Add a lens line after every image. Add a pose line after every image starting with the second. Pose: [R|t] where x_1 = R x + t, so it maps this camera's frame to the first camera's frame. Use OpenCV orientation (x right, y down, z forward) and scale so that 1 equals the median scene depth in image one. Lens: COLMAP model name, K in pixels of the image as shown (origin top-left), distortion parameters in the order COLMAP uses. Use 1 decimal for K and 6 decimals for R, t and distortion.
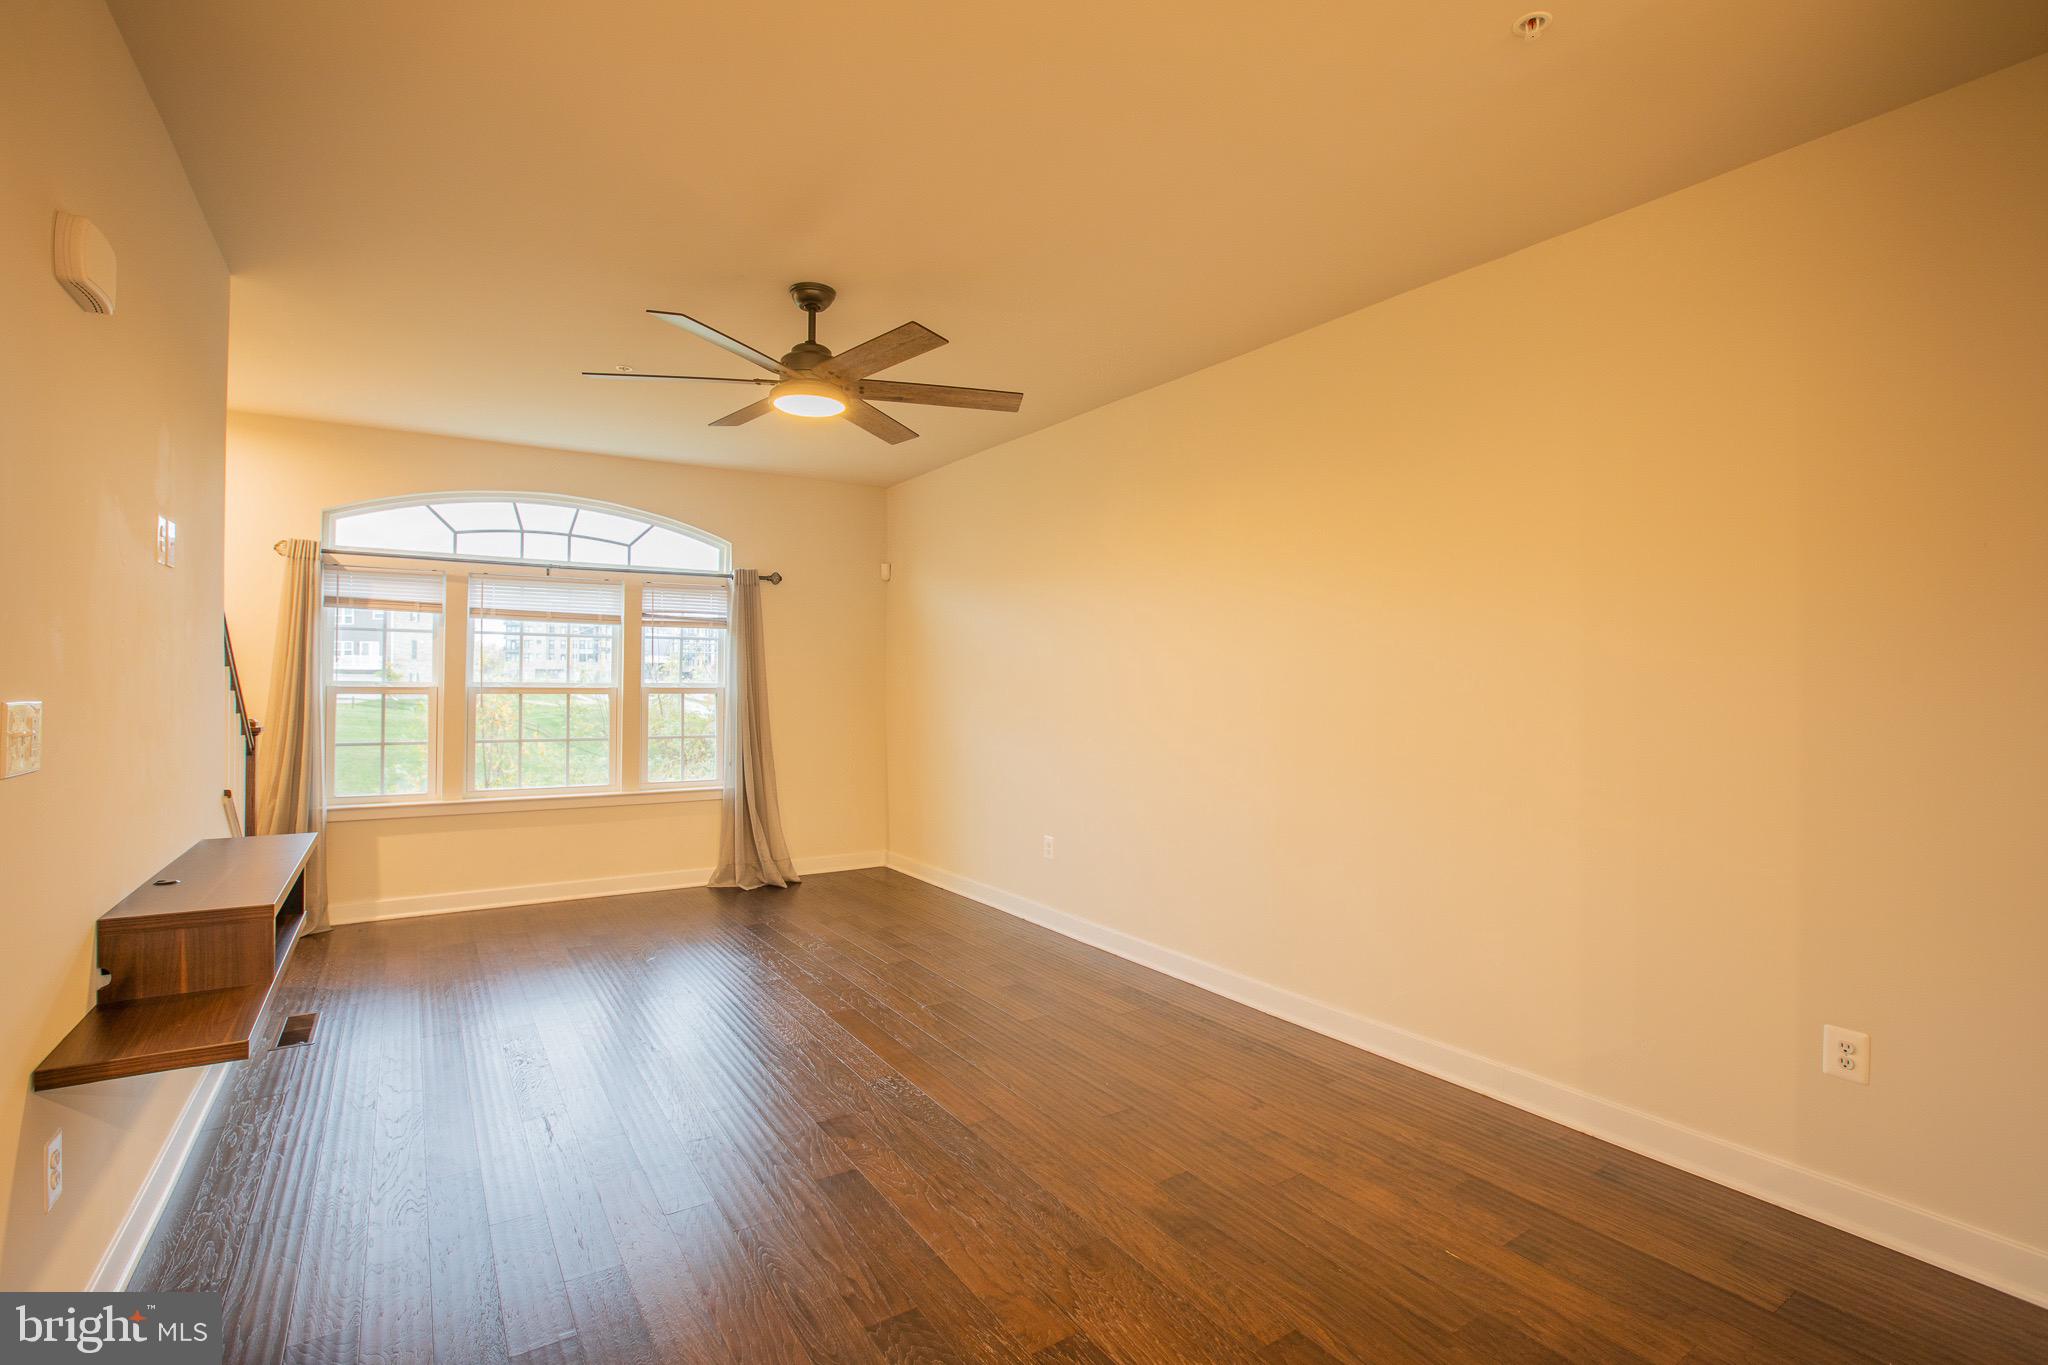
lens RADIAL K [[948.4, 0, 1030.4], [0, 948.4, 678.7], [0, 0, 1]] dist [-0.036300, 0.011812]
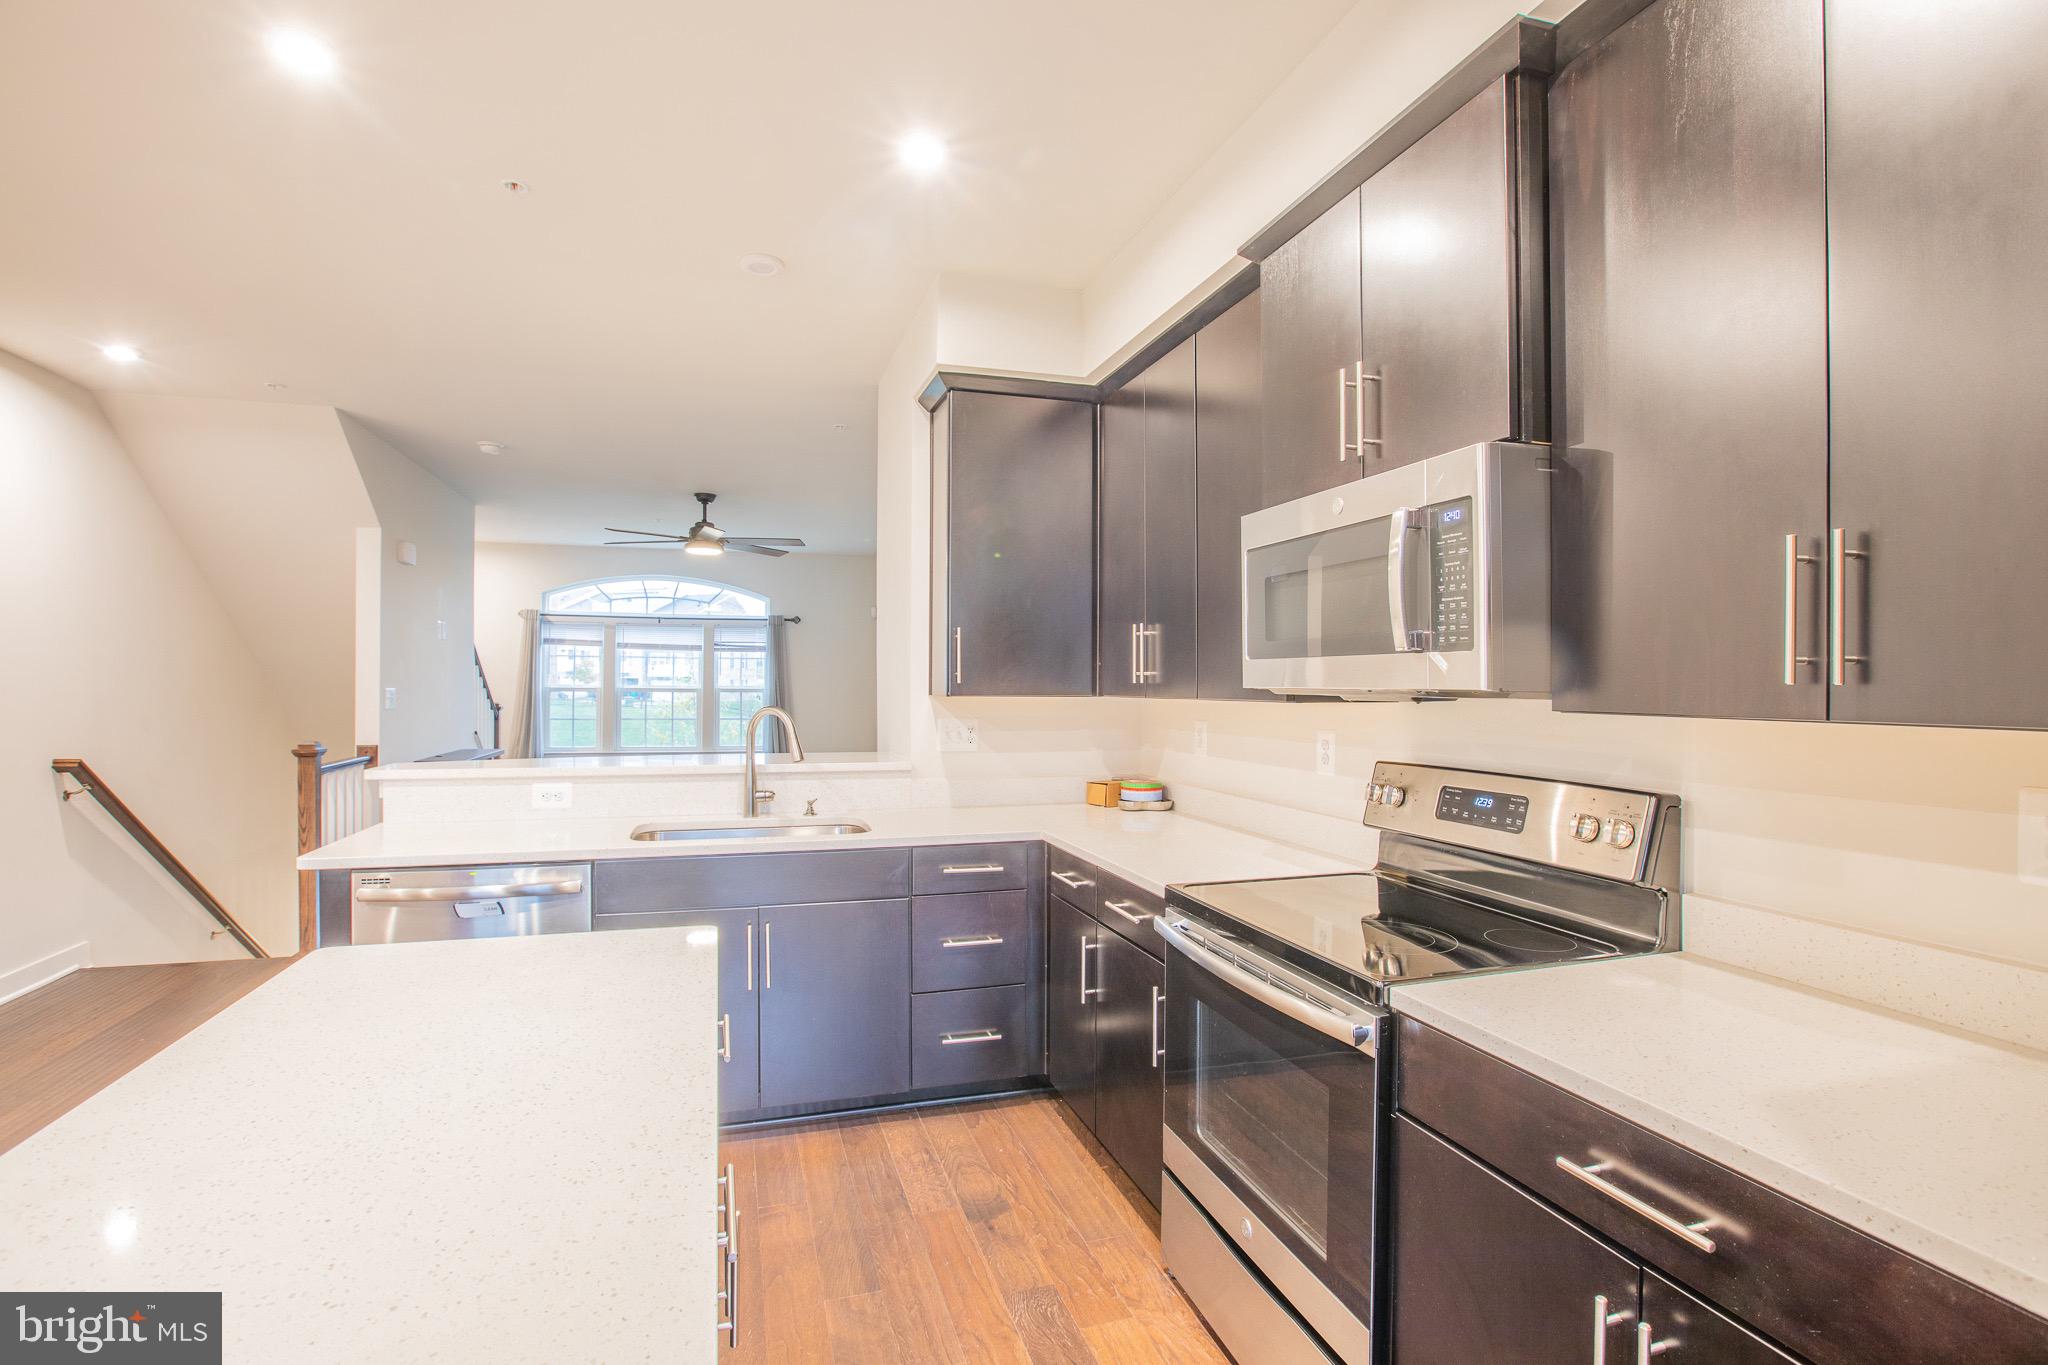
lens RADIAL K [[948.4, 0, 1024.4], [0, 948.4, 692.8], [0, 0, 1]] dist [-0.036300, 0.011812]
pose [[0.960163, 0.004234, -0.279407, 0.618754], [-0.001114, 0.999935, 0.011322, -0.002509], [0.279437, -0.010560, 0.960106, -0.479892]]
